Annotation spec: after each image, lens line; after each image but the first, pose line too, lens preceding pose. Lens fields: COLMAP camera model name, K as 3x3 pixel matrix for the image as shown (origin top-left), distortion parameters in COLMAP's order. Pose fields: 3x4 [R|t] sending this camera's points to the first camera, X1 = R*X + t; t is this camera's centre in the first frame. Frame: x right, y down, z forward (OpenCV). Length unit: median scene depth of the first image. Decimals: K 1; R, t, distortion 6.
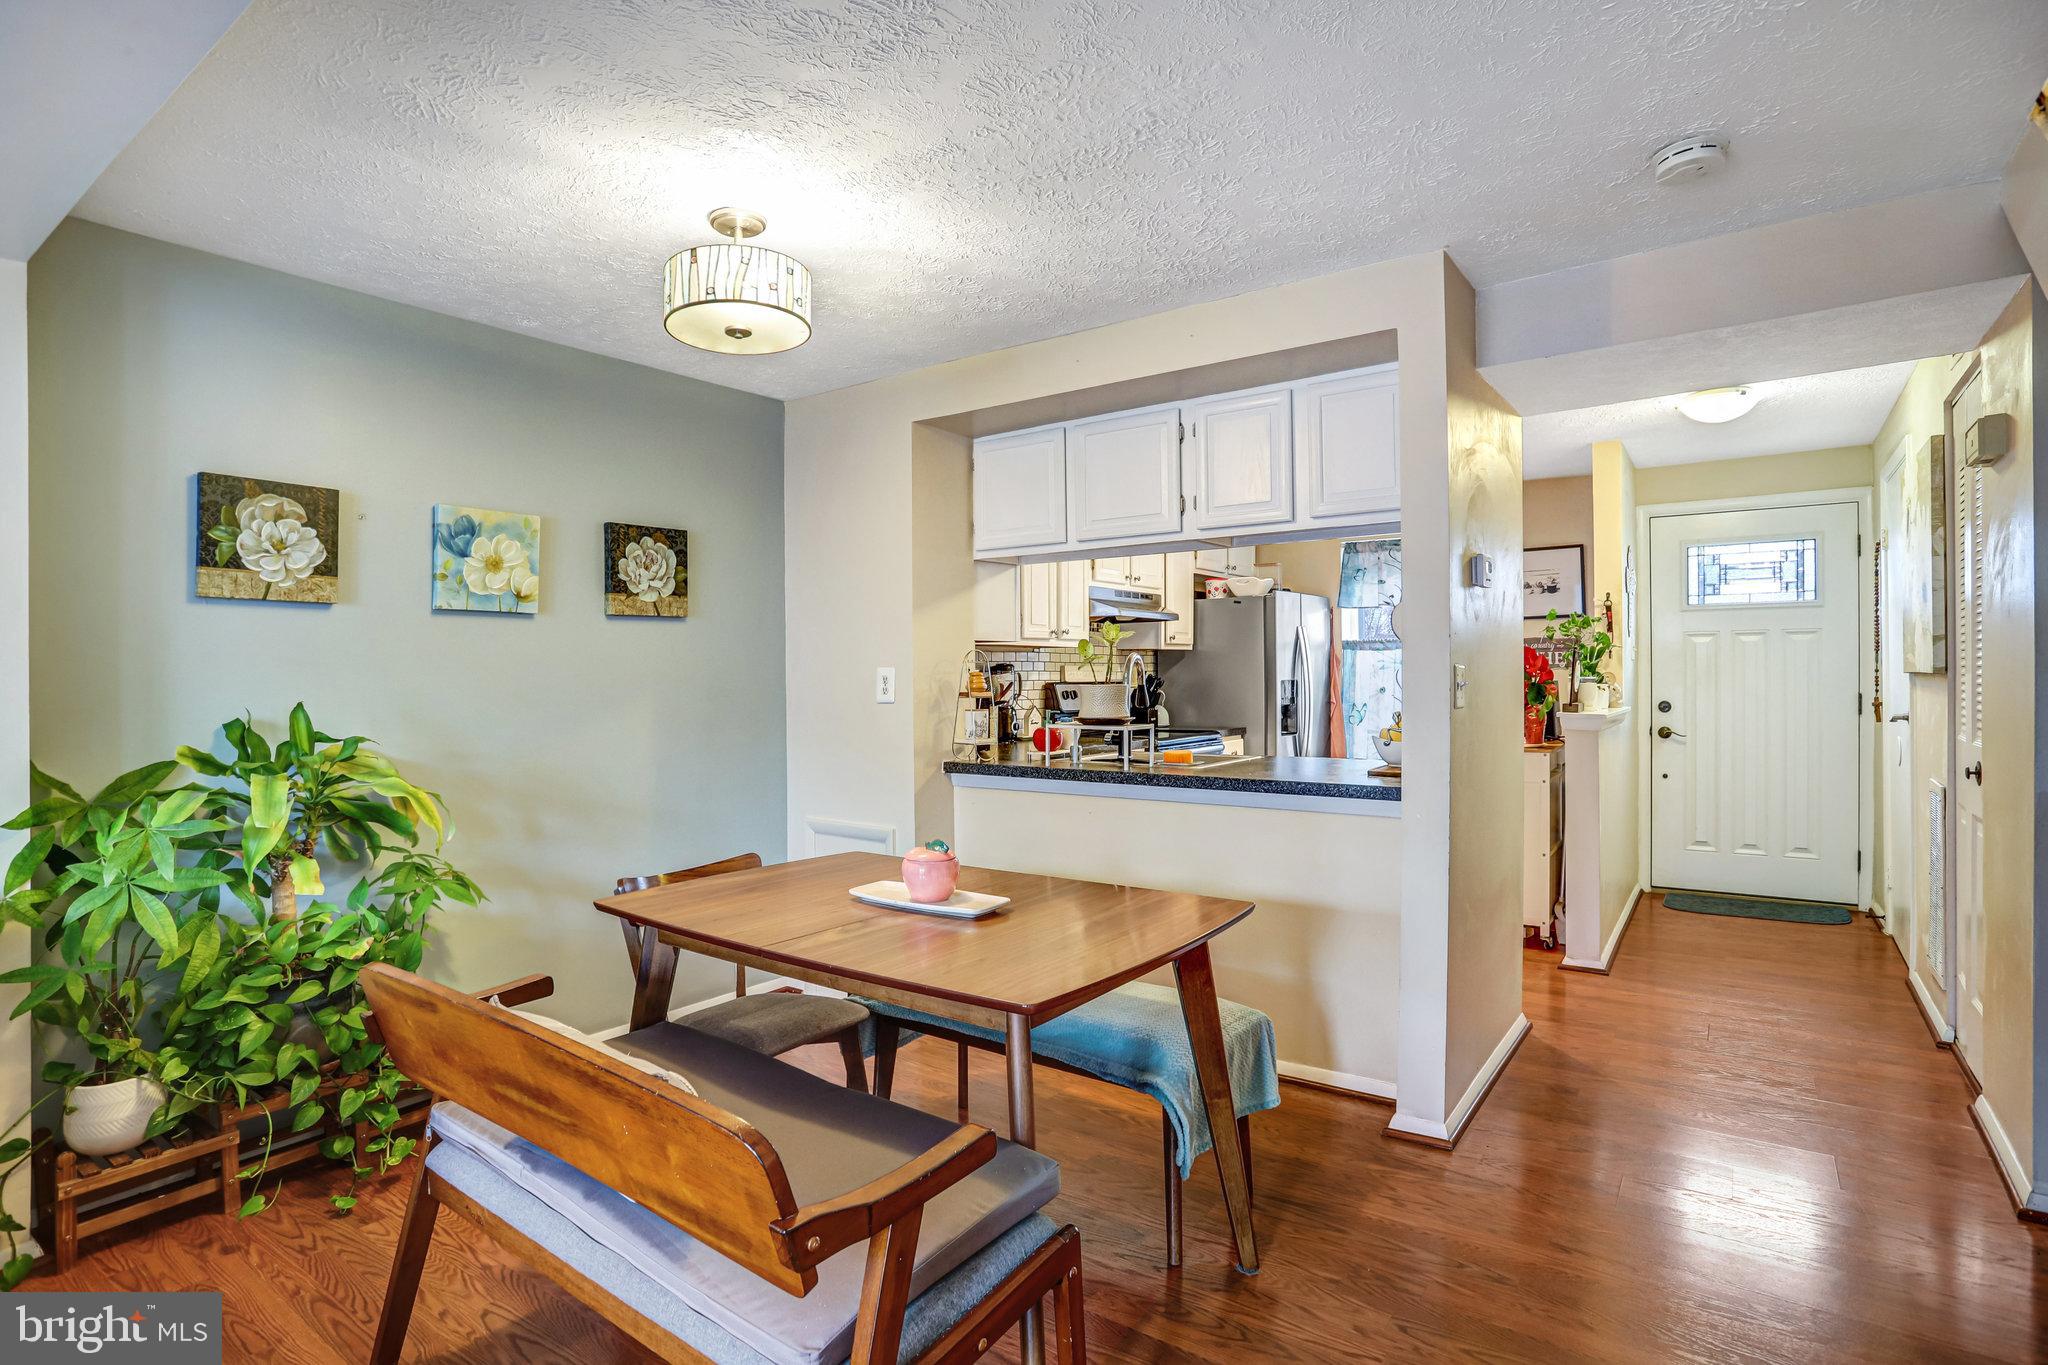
lens RADIAL K [[1044.1, 0, 1022.6], [0, 1044.1, 667.1], [0, 0, 1]] dist [-0.040578, 0.008827]
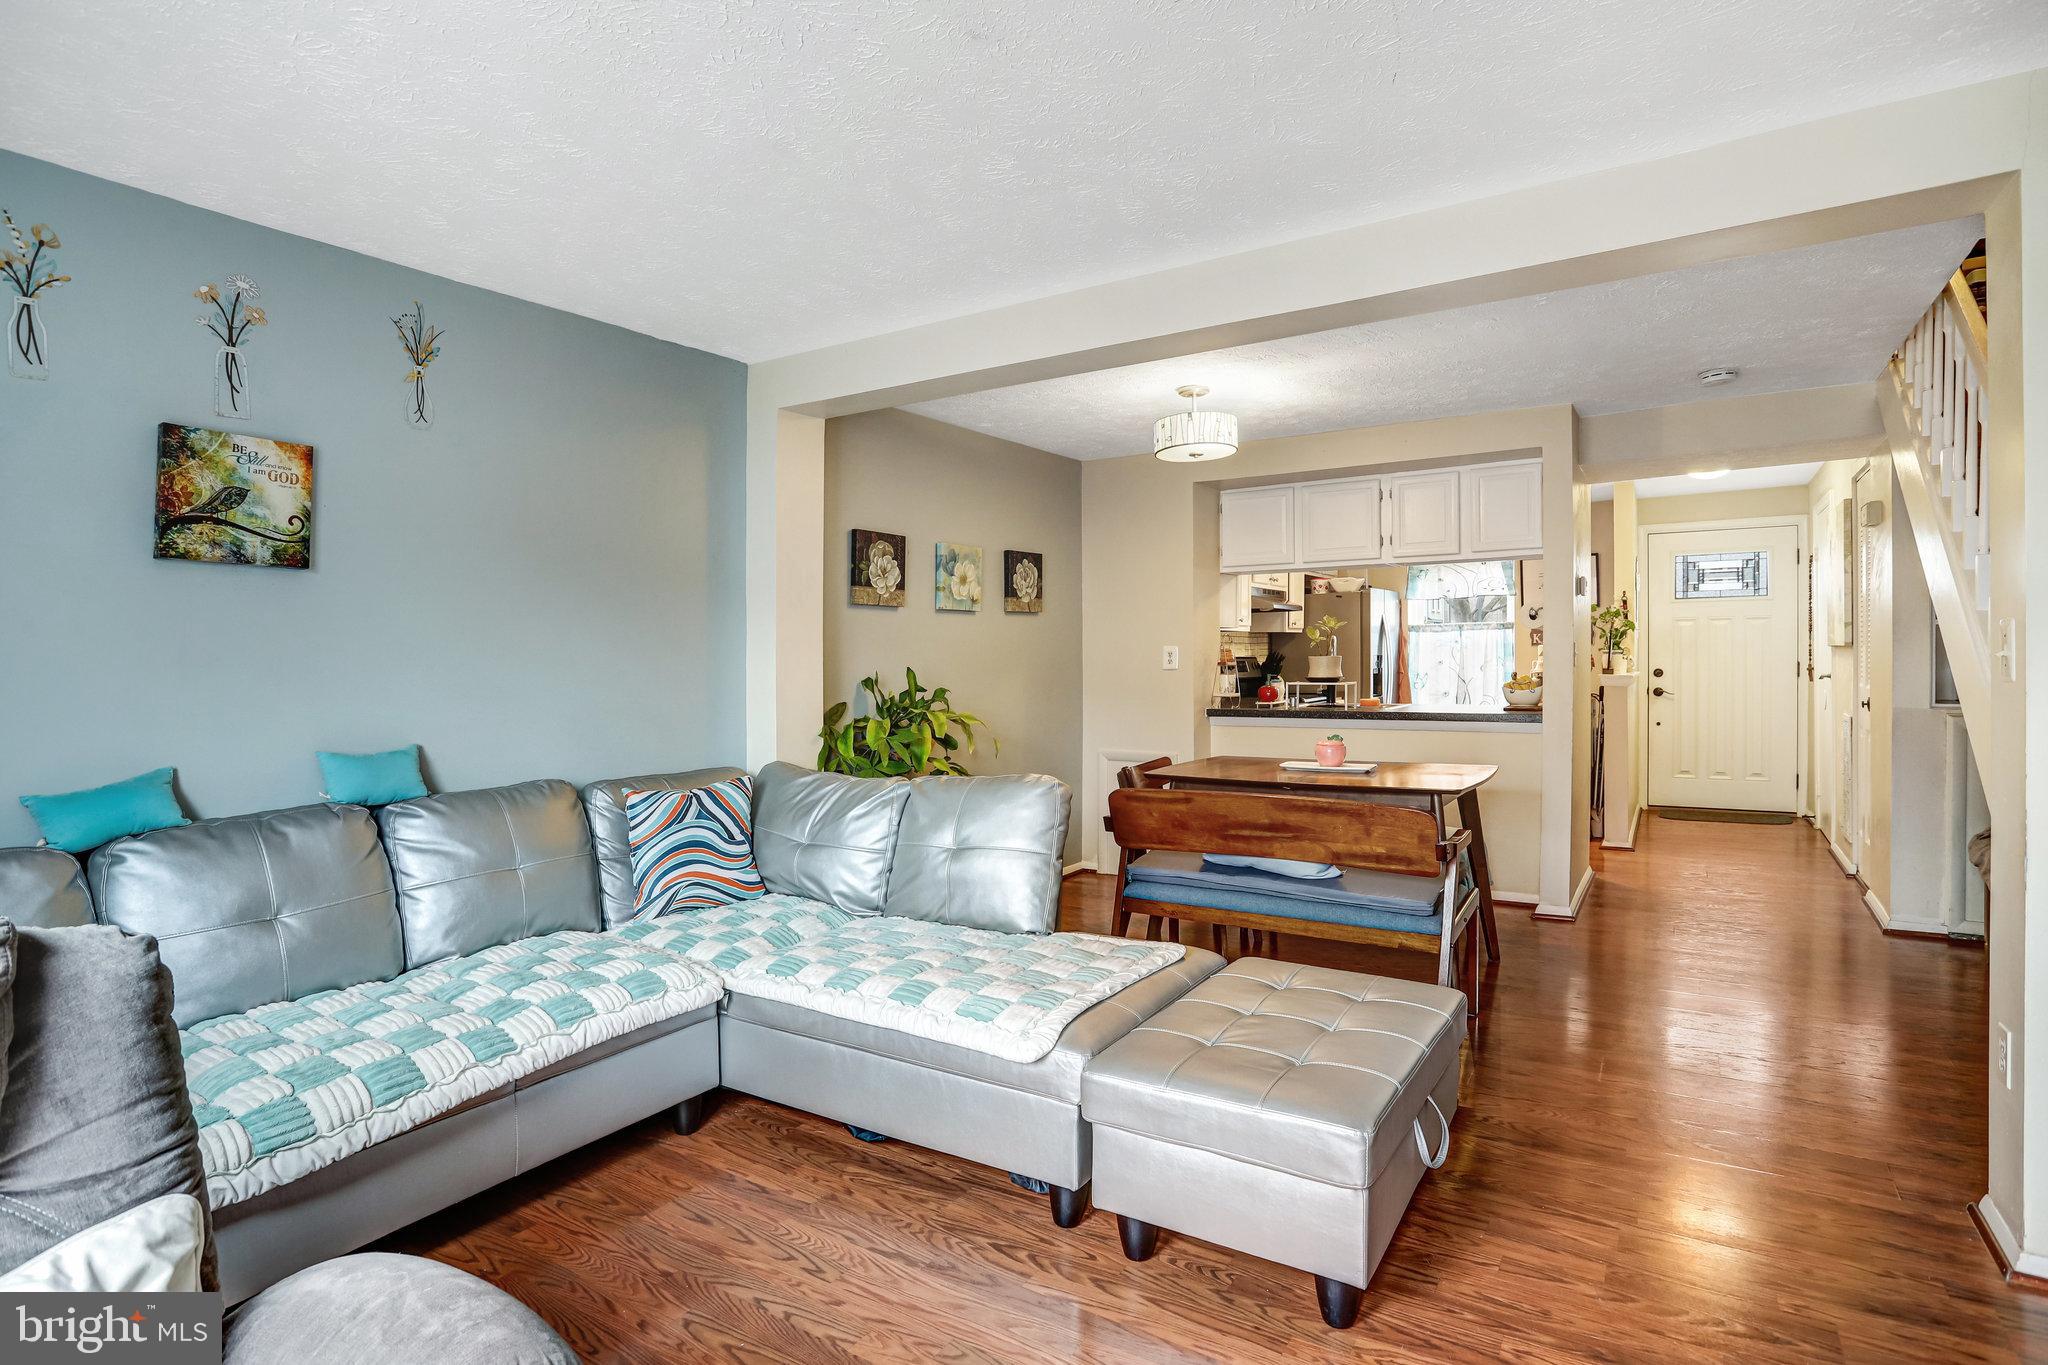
lens RADIAL K [[1044.1, 0, 1021.9], [0, 1044.1, 661.5], [0, 0, 1]] dist [-0.040578, 0.008827]
pose [[0.999108, -0.005369, 0.041883, -0.436194], [0.004887, 0.999921, 0.011604, 0.005091], [-0.041942, -0.011389, 0.999055, -0.516696]]
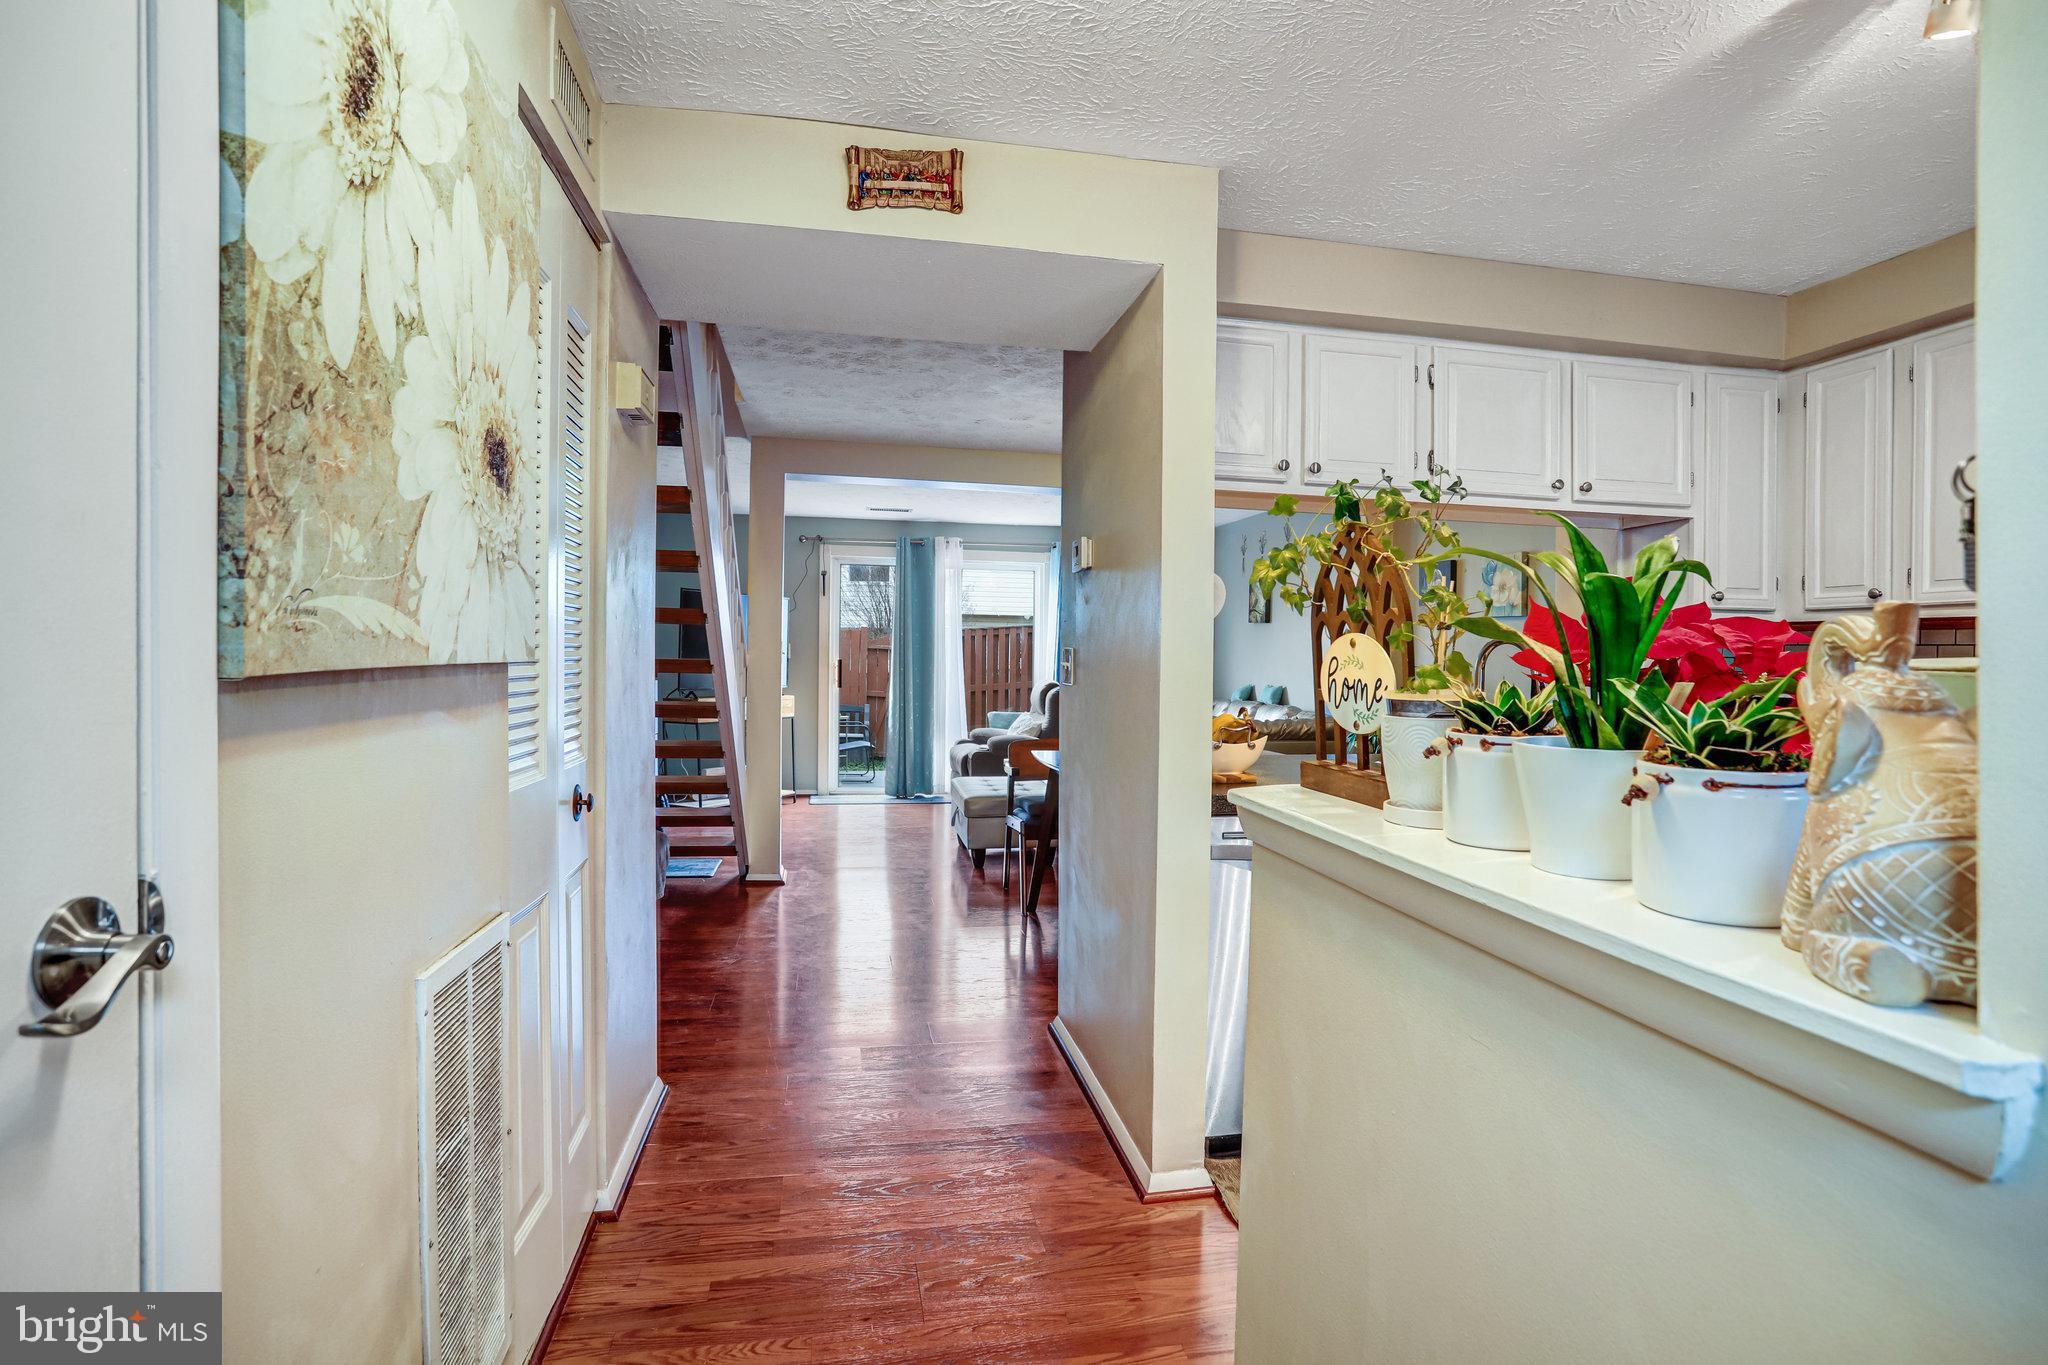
lens RADIAL K [[1044.1, 0, 1019.0], [0, 1044.1, 674.0], [0, 0, 1]] dist [-0.040578, 0.008827]
pose [[-0.693587, 0.012787, -0.720259, 1.056217], [-0.010305, 0.999564, 0.027669, -0.001060], [0.720299, 0.026613, -0.693153, 1.408026]]
